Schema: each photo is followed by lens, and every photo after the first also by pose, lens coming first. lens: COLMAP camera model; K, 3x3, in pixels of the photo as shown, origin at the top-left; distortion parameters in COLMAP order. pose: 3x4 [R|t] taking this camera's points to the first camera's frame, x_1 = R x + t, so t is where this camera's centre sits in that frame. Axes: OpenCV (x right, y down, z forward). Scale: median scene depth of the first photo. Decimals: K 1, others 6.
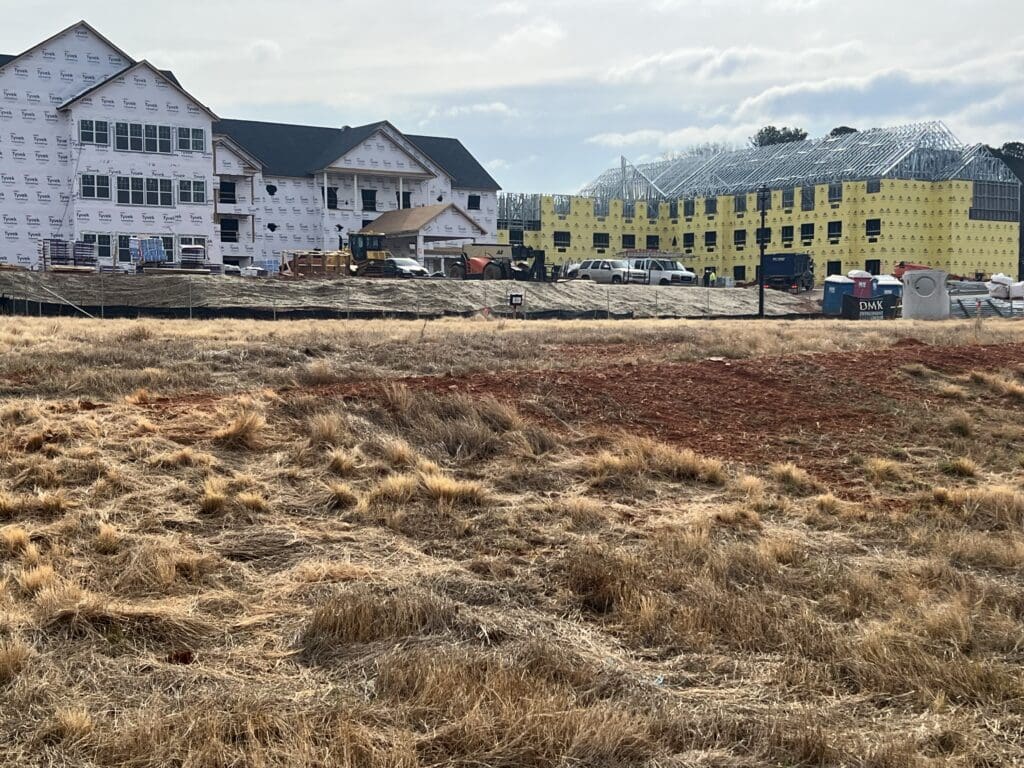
lens RADIAL K [[1460.4, 0, 540.6], [0, 1460.4, 385.6], [0, 0, 1]] dist [0.286428, -0.965371]
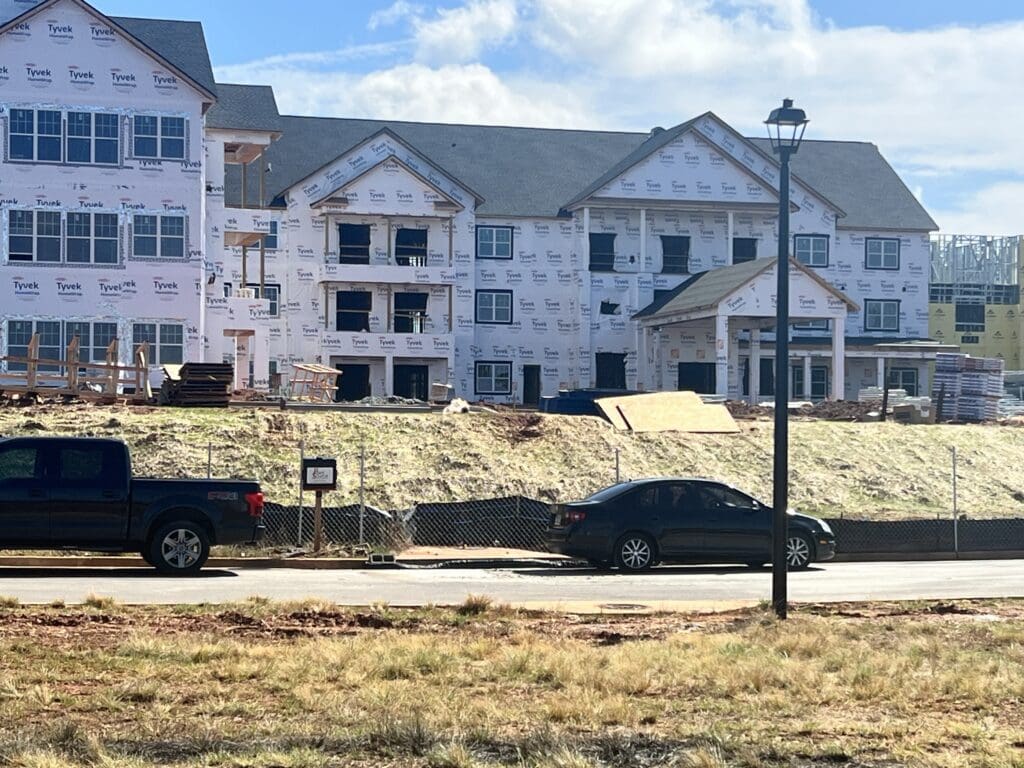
lens RADIAL K [[2106.6, 0, 523.8], [0, 2106.6, 406.8], [0, 0, 1]] dist [0.275204, -1.171384]
pose [[0.944635, 0.003677, -0.328102, 0.091464], [-0.024291, 0.997977, -0.058753, -0.020712], [0.327223, 0.063470, 0.942813, 0.235185]]
